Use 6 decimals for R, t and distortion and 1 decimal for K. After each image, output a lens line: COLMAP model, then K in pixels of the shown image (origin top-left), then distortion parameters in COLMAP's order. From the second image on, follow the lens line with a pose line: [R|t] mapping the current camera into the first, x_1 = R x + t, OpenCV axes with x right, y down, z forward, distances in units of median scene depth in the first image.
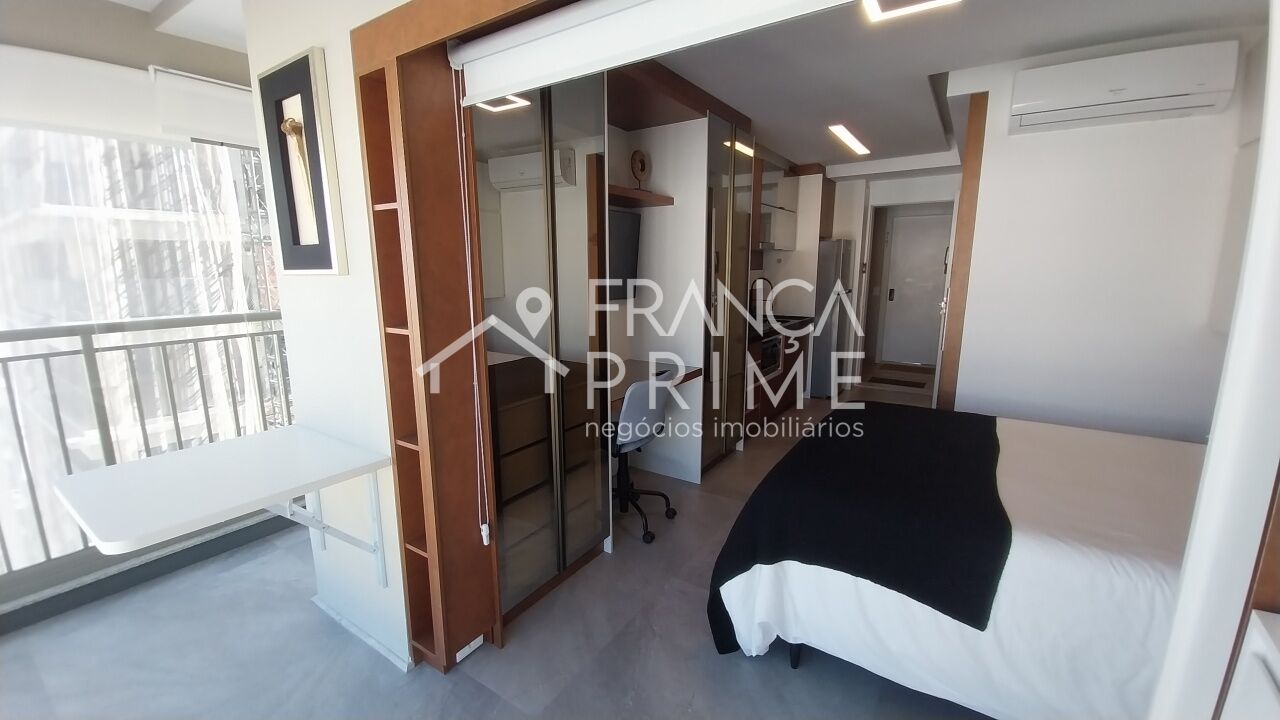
lens RADIAL K [[505.3, 0, 632.2], [0, 505.3, 355.1], [0, 0, 1]] dist [-0.007852, -0.002706]
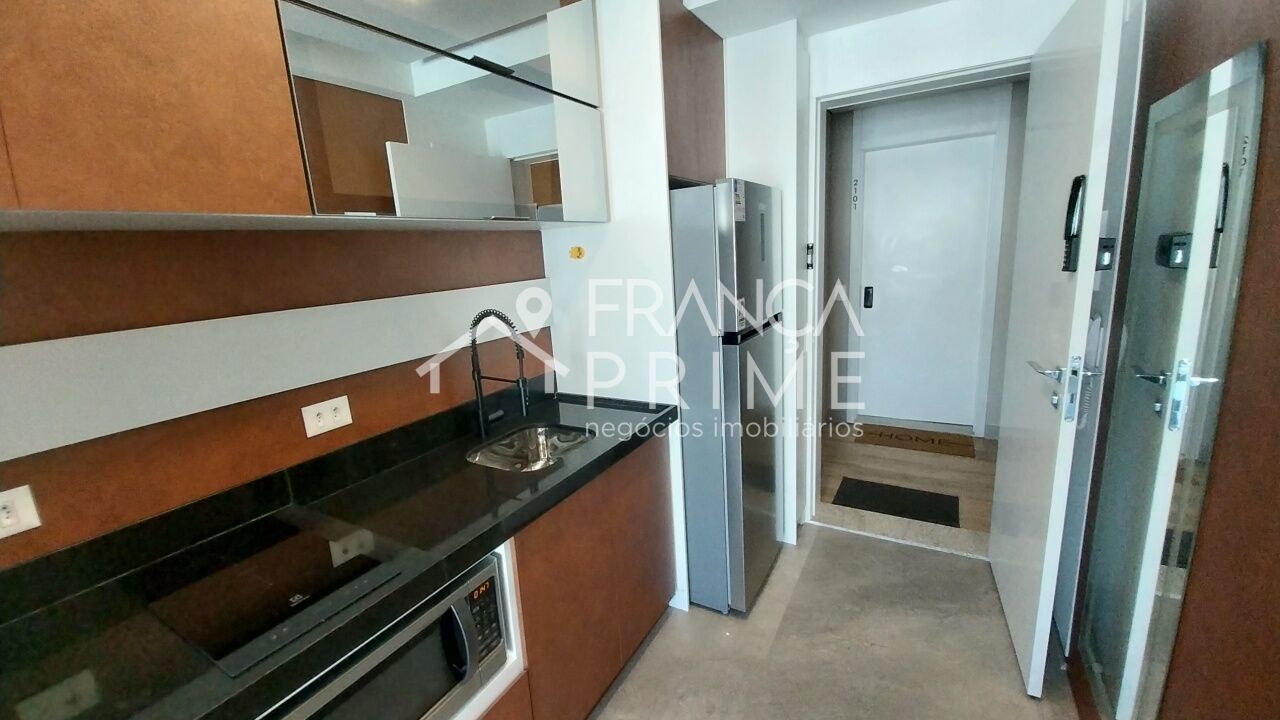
lens RADIAL K [[505.3, 0, 633.6], [0, 505.3, 359.3], [0, 0, 1]] dist [-0.007852, -0.002706]
pose [[0.995816, -0.073280, 0.054604, 0.289309], [0.071671, 0.996951, 0.030867, -0.111757], [-0.056699, -0.026825, 0.998031, 0.595486]]
